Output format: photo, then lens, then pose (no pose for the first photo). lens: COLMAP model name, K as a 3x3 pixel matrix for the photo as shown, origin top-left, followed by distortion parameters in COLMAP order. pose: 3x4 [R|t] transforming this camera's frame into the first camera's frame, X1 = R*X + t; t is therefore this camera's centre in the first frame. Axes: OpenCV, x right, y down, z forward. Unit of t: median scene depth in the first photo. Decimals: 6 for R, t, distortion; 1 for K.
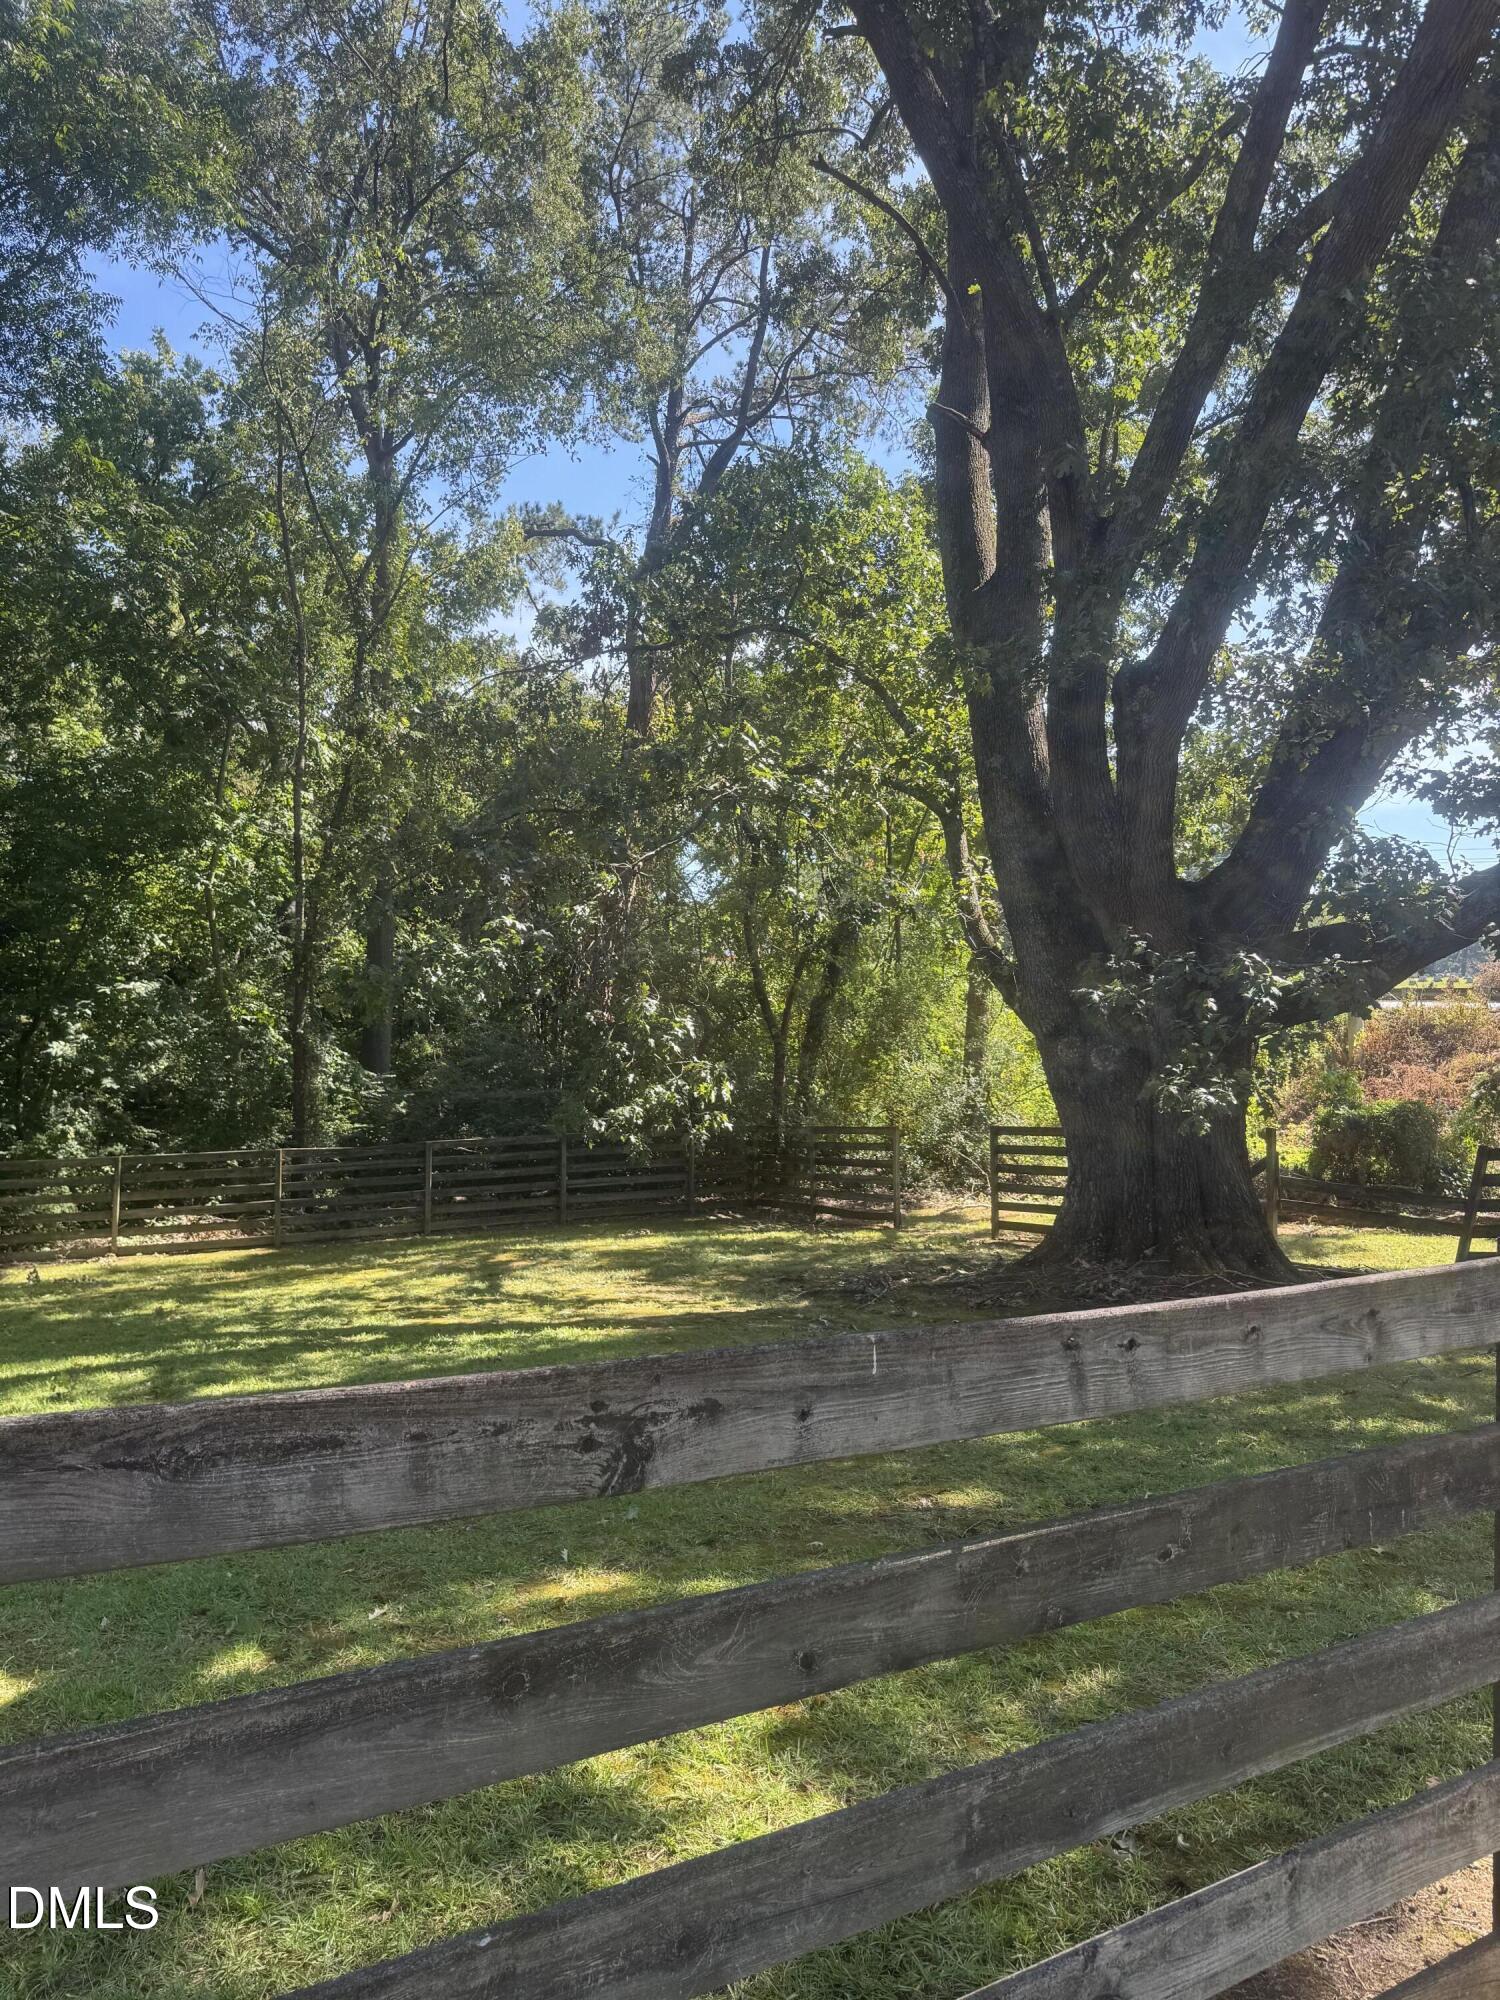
lens RADIAL K [[1418.3, 0, 751.6], [0, 1418.3, 1003.1], [0, 0, 1]] dist [0.014376, -0.018047]
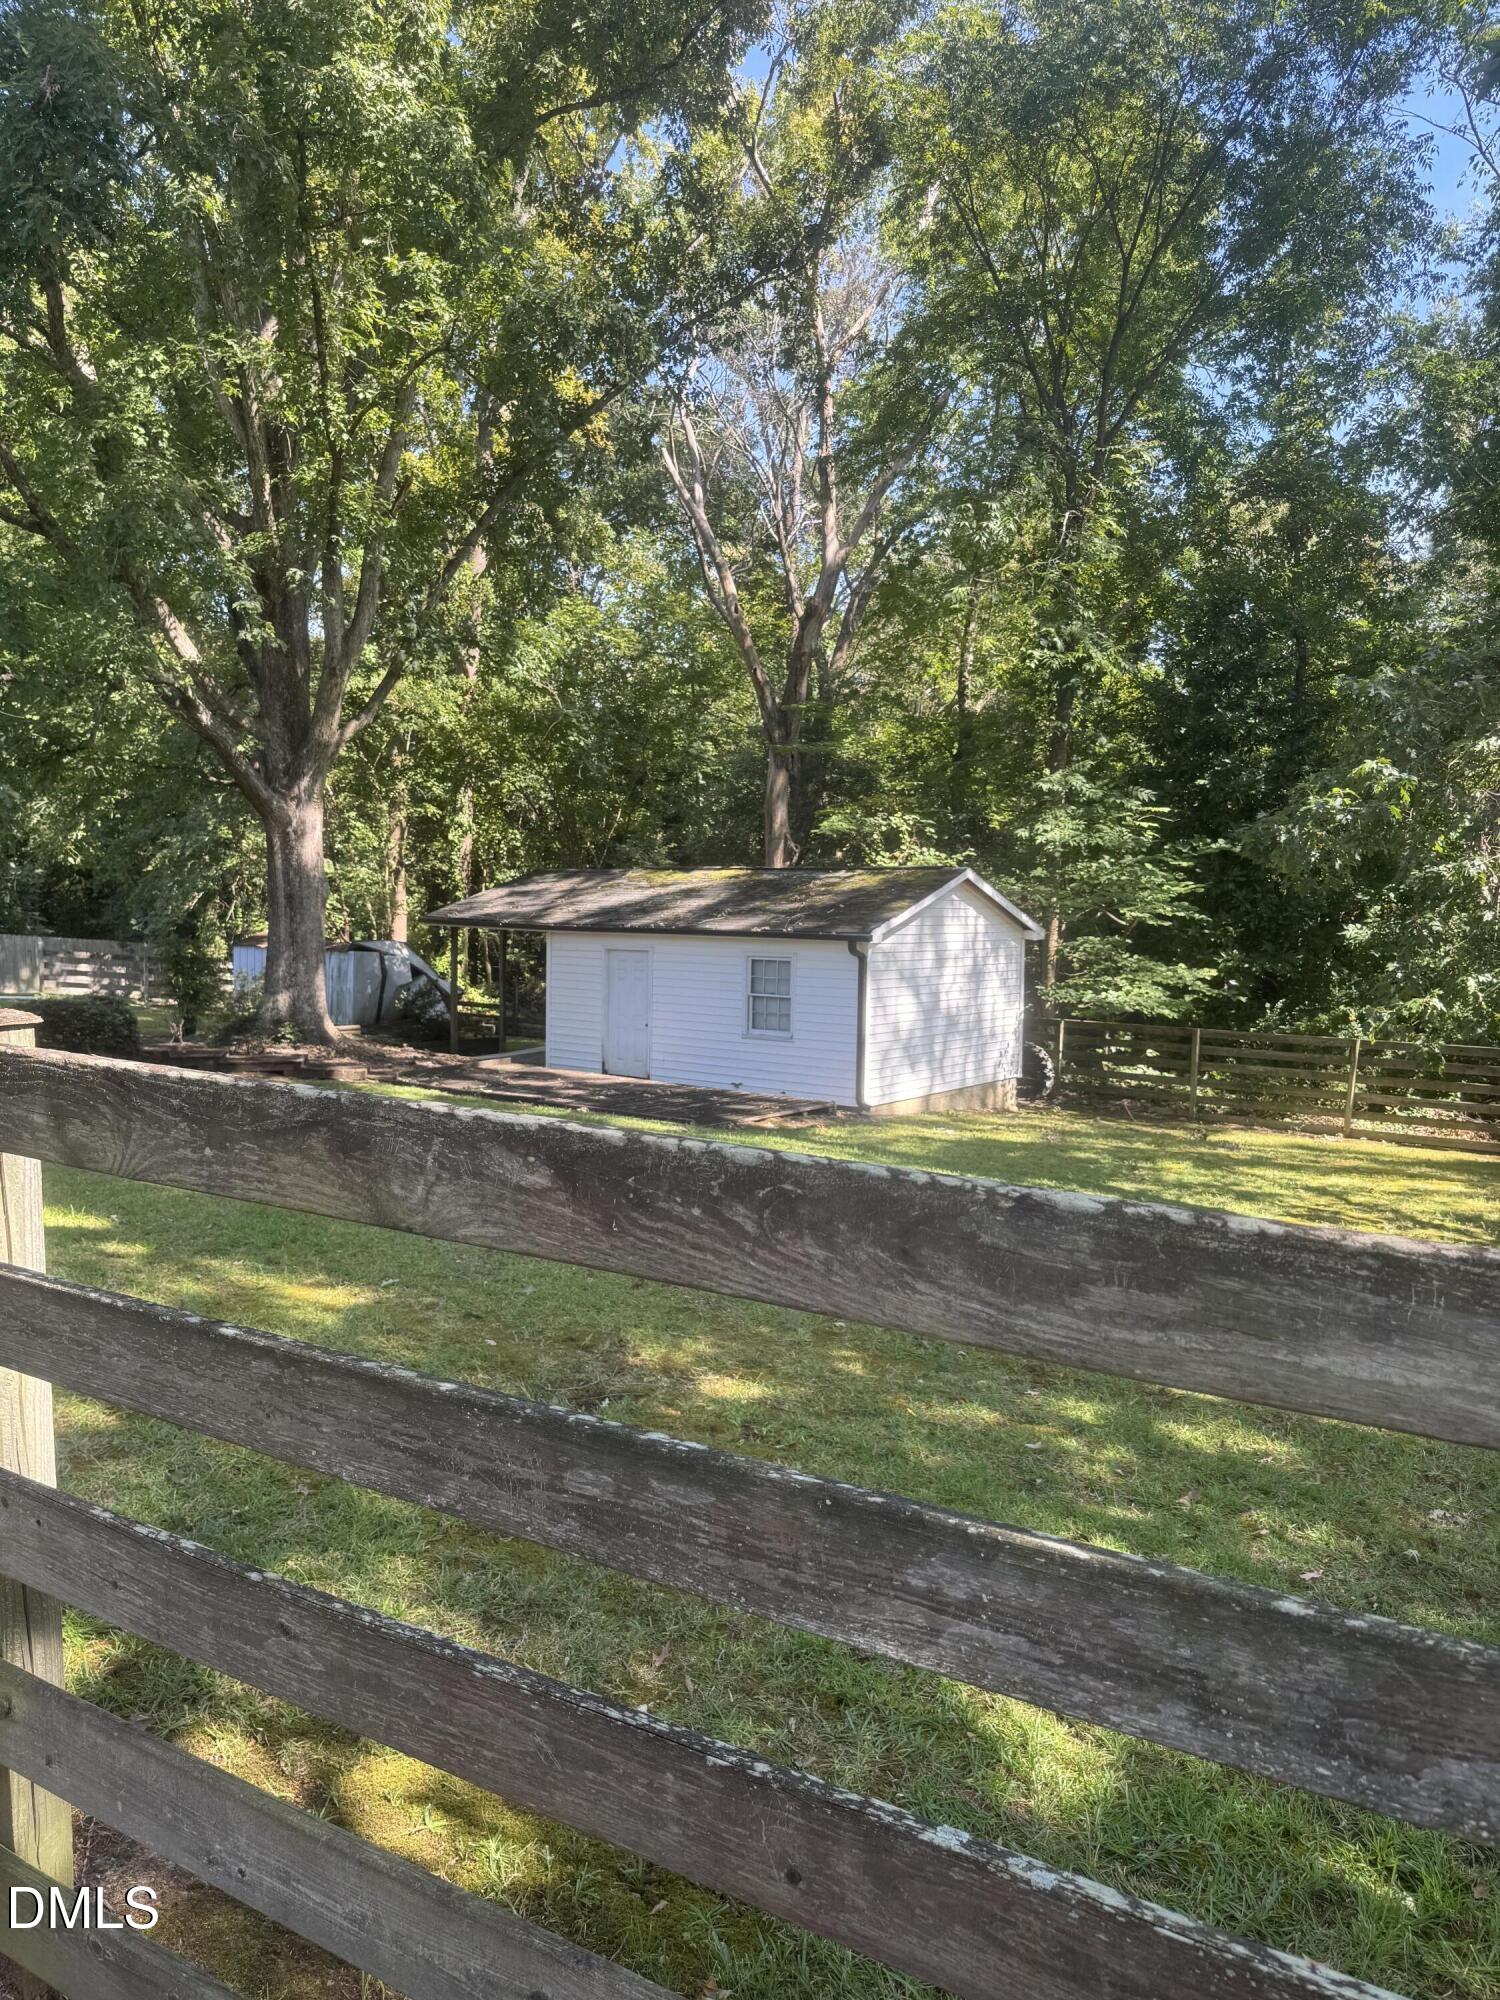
lens RADIAL K [[1418.3, 0, 753.8], [0, 1418.3, 1001.0], [0, 0, 1]] dist [0.014376, -0.018047]
pose [[0.468613, 0.067638, -0.880810, 0.229566], [0.000344, 0.997051, 0.076747, 0.002828], [0.883404, -0.036268, 0.467208, 0.149484]]
